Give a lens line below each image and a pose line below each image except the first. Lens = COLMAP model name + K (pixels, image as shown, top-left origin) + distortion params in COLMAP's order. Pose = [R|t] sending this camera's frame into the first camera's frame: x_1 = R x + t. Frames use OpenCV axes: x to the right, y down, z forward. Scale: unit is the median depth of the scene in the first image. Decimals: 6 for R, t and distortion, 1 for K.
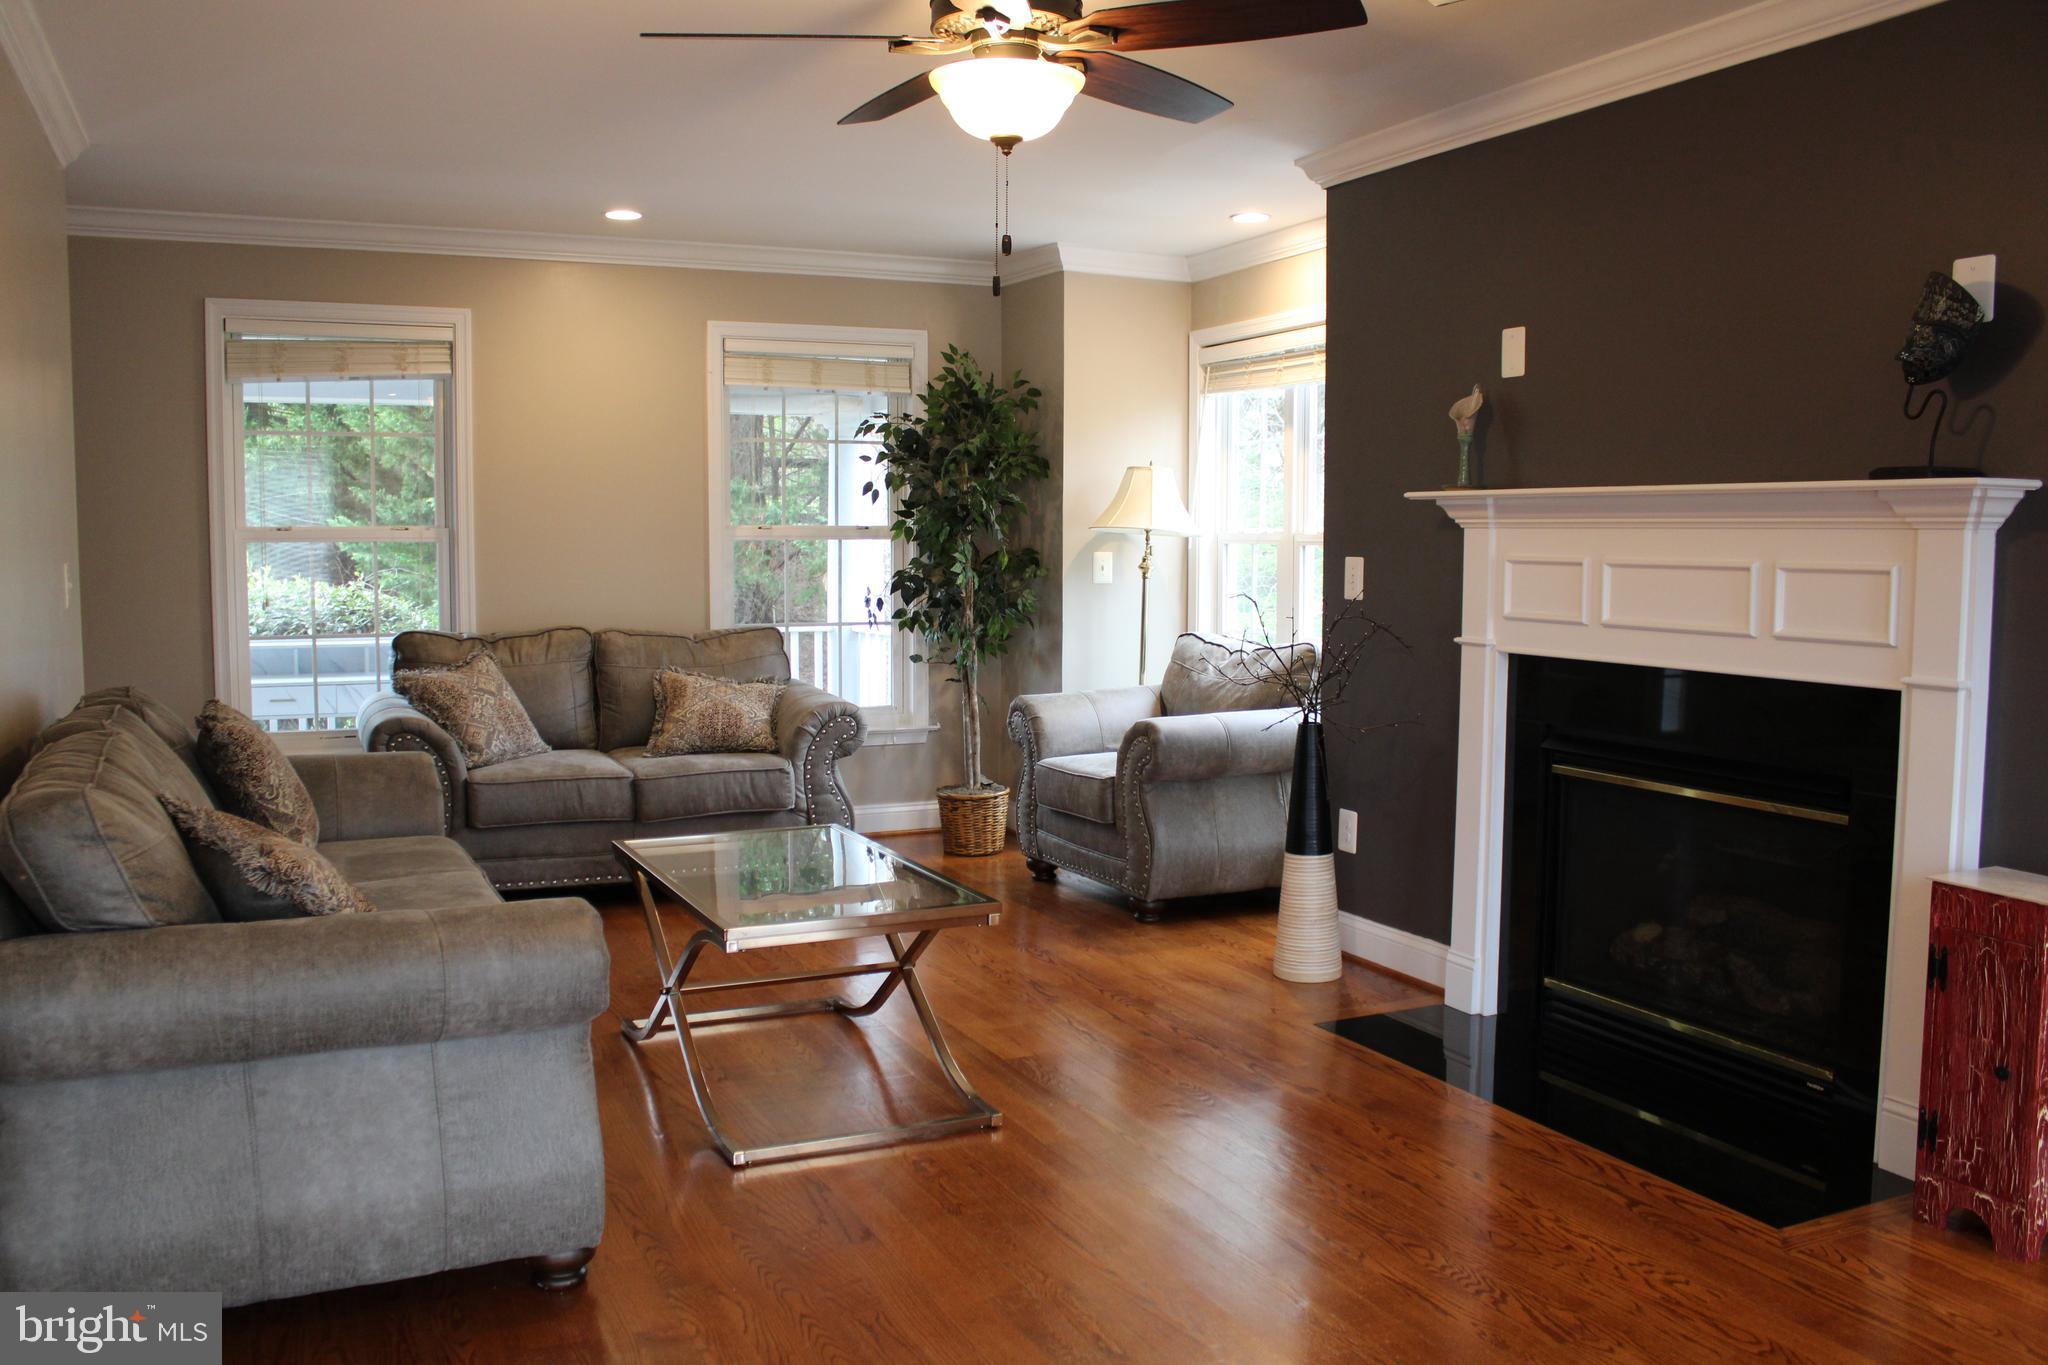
lens RADIAL K [[1708.1, 0, 1010.4], [0, 1708.1, 681.5], [0, 0, 1]] dist [-0.167268, 0.151532]
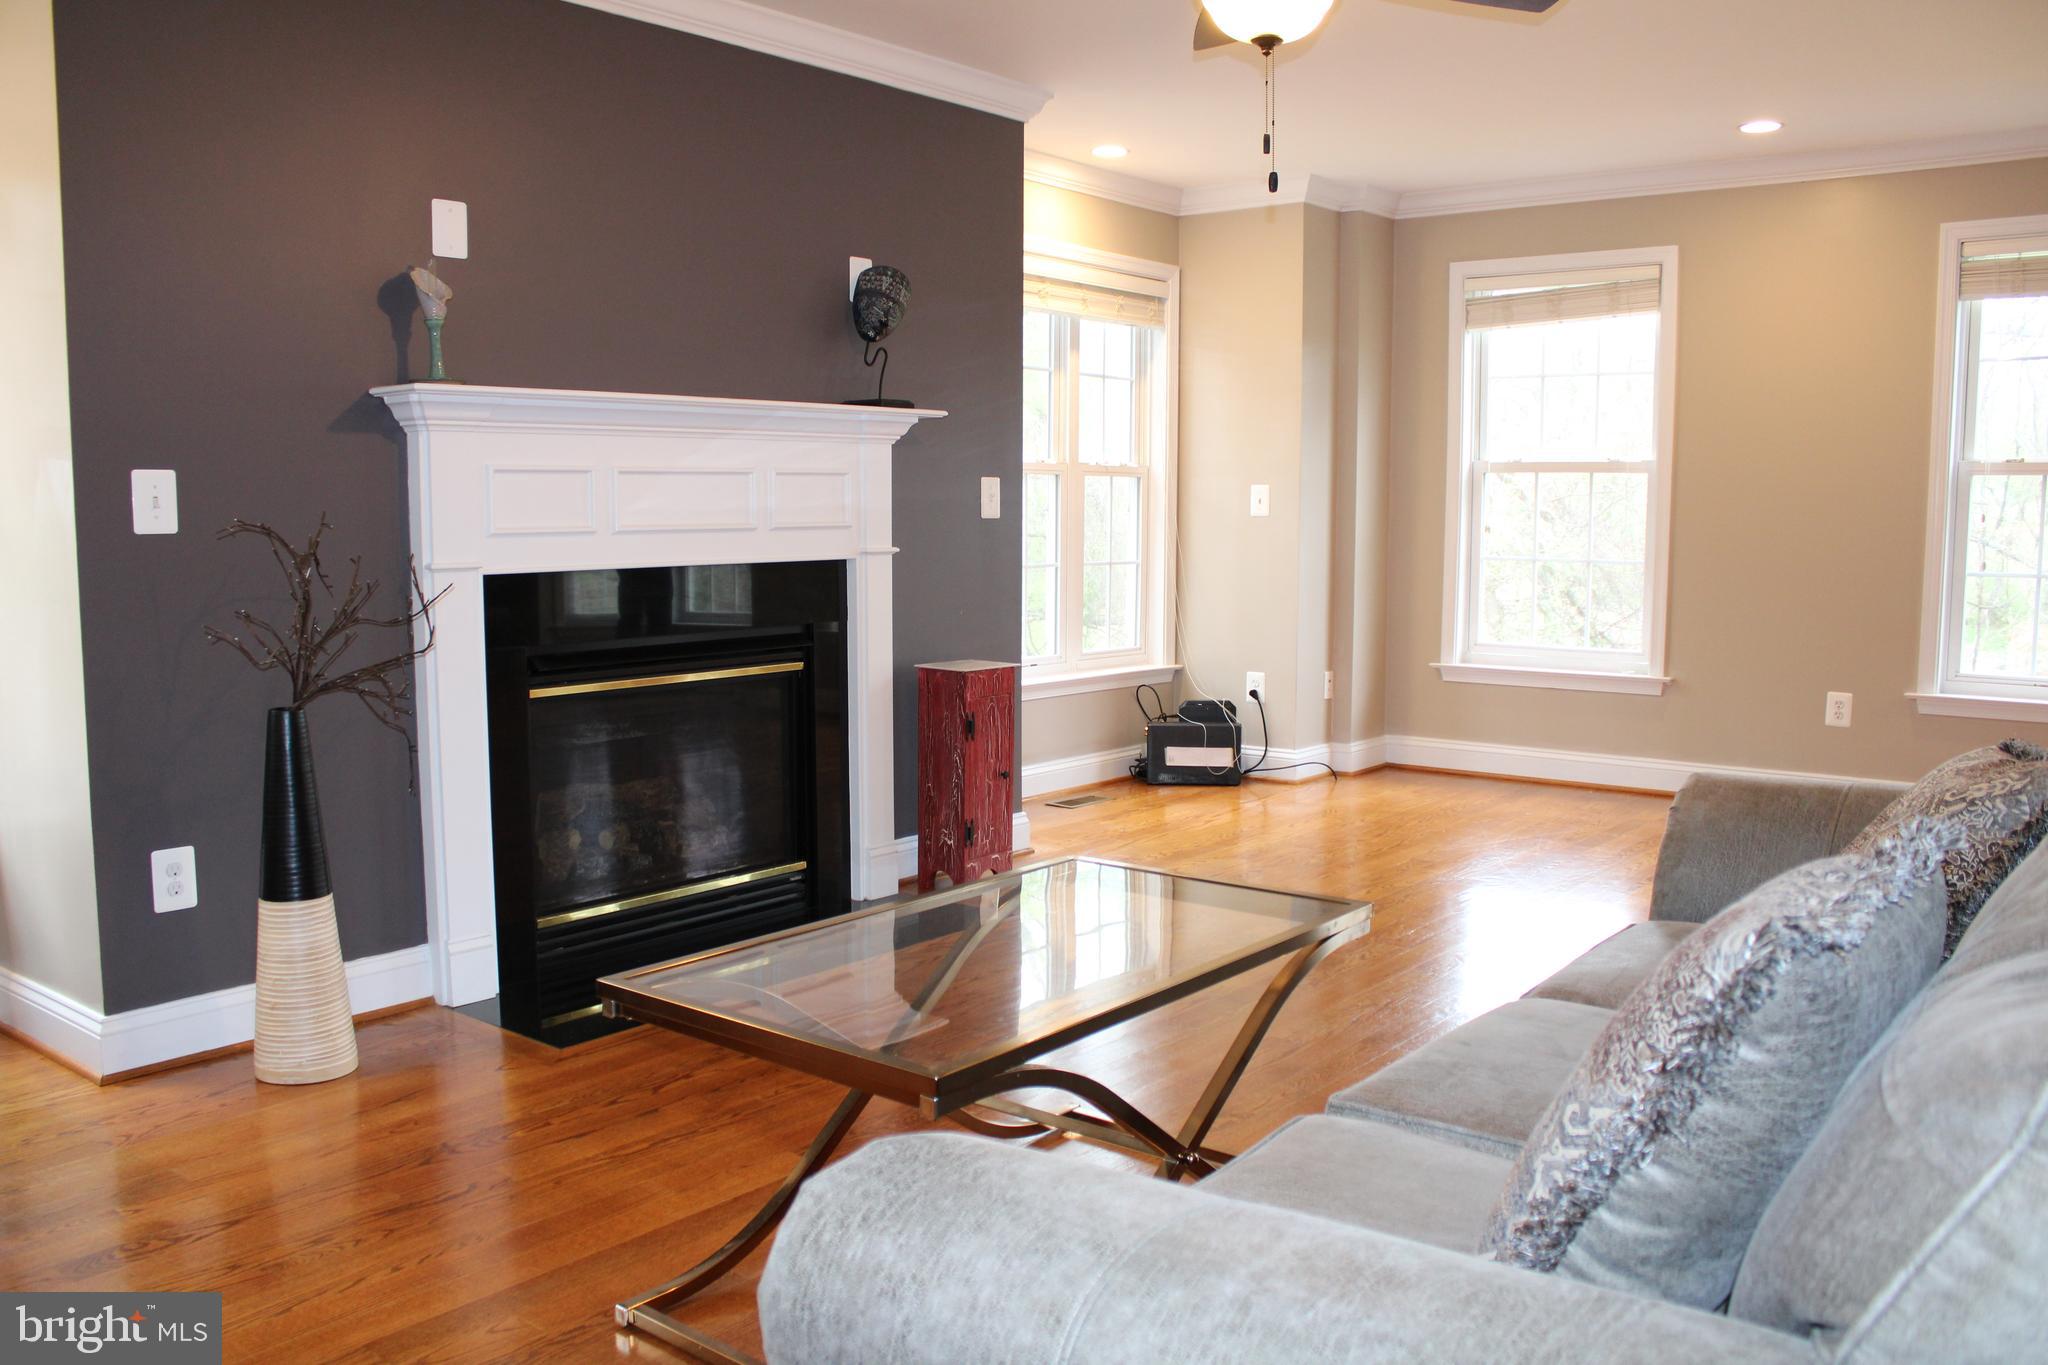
lens RADIAL K [[1708.1, 0, 1010.4], [0, 1708.1, 681.5], [0, 0, 1]] dist [-0.167268, 0.151532]
pose [[-0.429185, -0.099363, 0.897734, -0.659986], [0.078159, 0.986116, 0.146511, -0.075060], [-0.899828, 0.133046, -0.415461, 1.210139]]
